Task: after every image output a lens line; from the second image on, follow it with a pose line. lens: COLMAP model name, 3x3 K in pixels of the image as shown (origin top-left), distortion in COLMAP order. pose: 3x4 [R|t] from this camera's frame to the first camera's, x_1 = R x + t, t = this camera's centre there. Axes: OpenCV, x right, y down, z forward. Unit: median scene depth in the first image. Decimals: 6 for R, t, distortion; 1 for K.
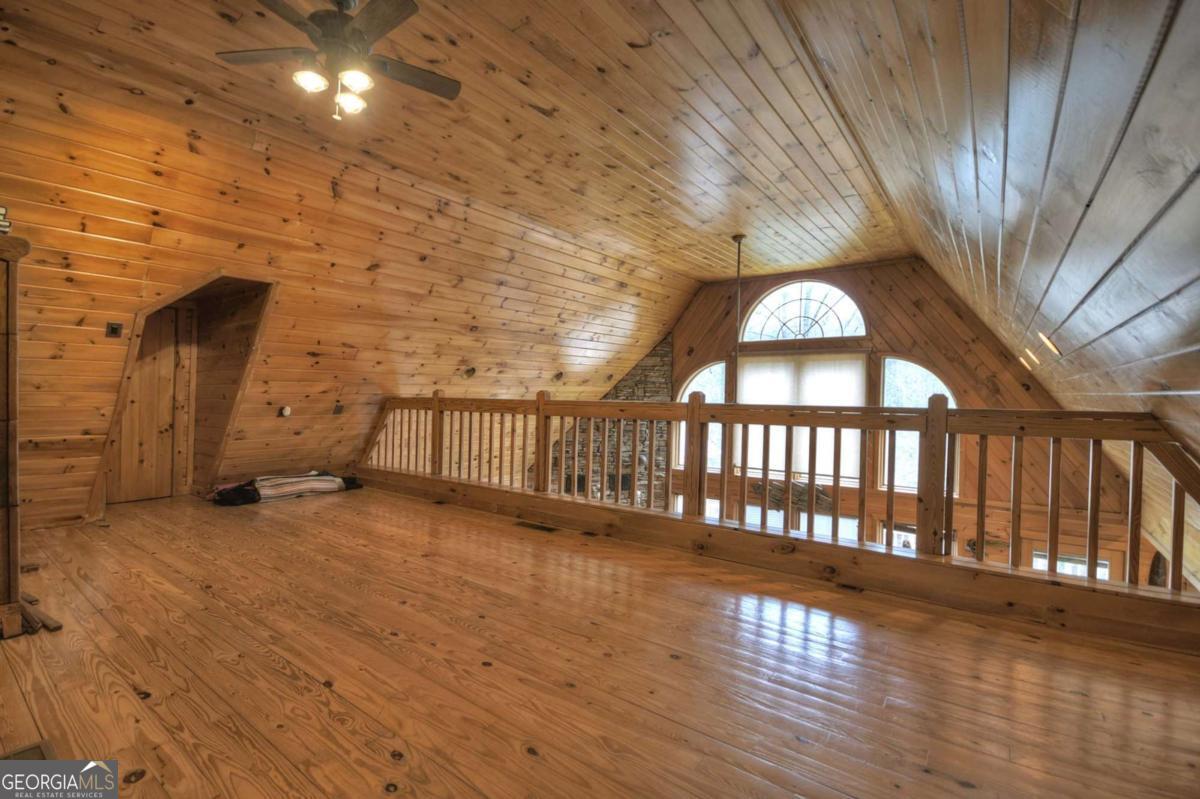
lens RADIAL K [[541.5, 0, 600.0], [0, 541.5, 399.5], [0, 0, 1]] dist [0.003013, 0.000411]
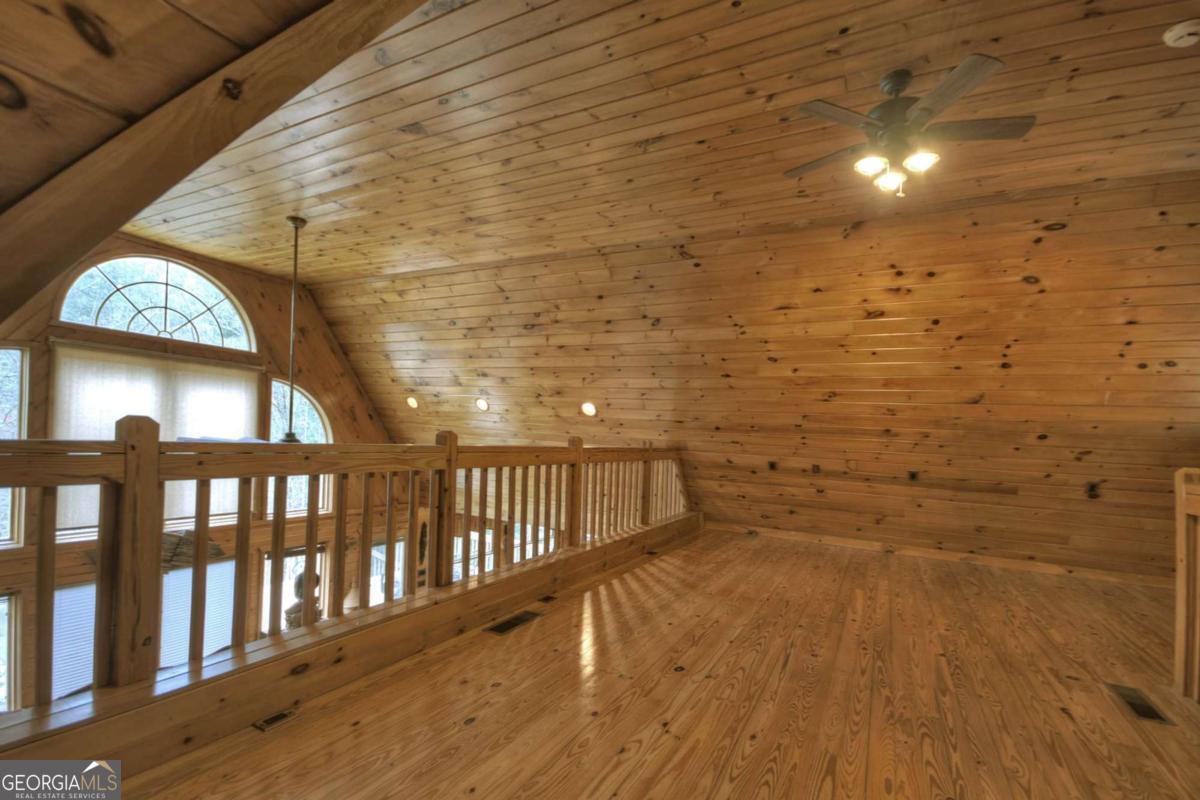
lens RADIAL K [[533.6, 0, 599.0], [0, 533.6, 416.3], [0, 0, 1]] dist [-0.013480, -0.000182]
pose [[-0.143115, 0.017693, 0.989548, -0.933916], [-0.042088, 0.998827, -0.023946, -0.028372], [-0.988811, -0.045075, -0.142202, 1.116542]]
